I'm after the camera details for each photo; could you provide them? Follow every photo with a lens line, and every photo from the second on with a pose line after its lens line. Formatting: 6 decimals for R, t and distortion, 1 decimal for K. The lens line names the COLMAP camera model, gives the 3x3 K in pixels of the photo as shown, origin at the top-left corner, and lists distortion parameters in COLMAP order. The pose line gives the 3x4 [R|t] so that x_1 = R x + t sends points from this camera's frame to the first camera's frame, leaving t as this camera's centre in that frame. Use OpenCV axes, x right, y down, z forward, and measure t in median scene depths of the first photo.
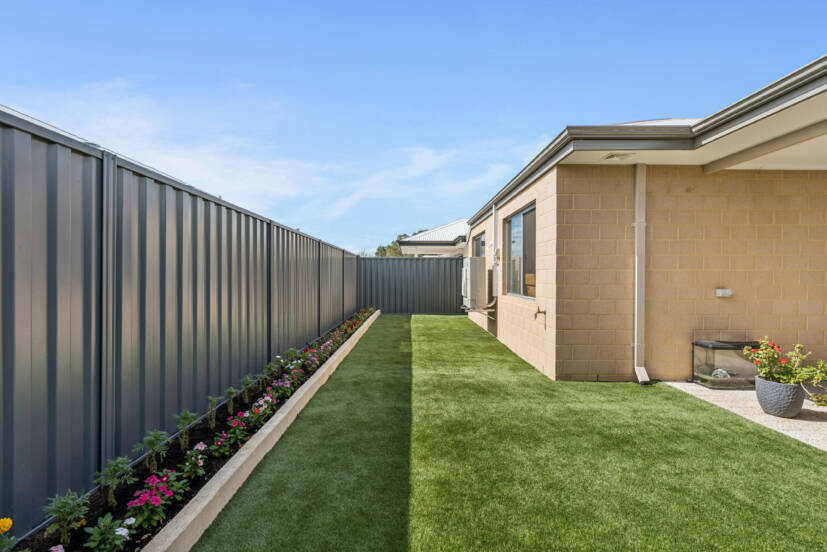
lens RADIAL K [[373.5, 0, 409.4], [0, 373.5, 278.3], [0, 0, 1]] dist [-0.008867, 0.003176]
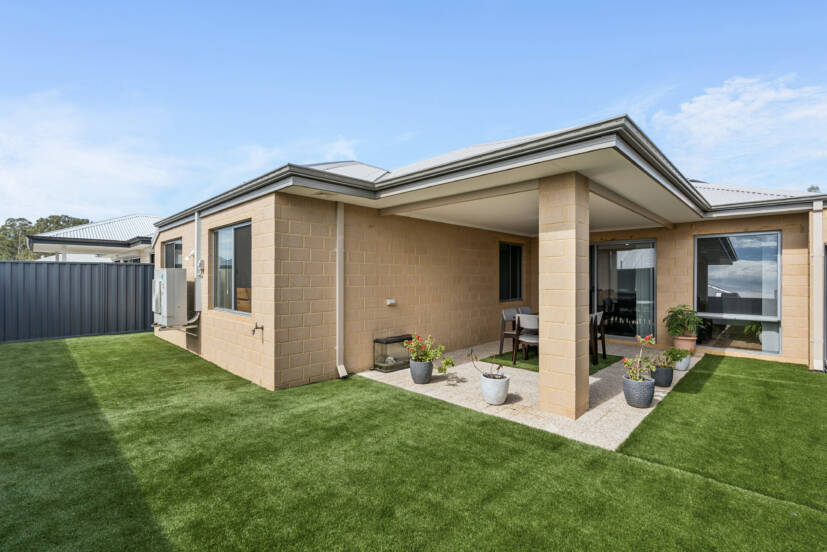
lens RADIAL K [[373.5, 0, 413.9], [0, 373.5, 275.1], [0, 0, 1]] dist [-0.008867, 0.003176]
pose [[0.701960, 0.003969, 0.712205, -0.107448], [0.008632, 0.999864, -0.014080, -0.047143], [-0.712164, 0.016031, 0.701830, -0.055826]]
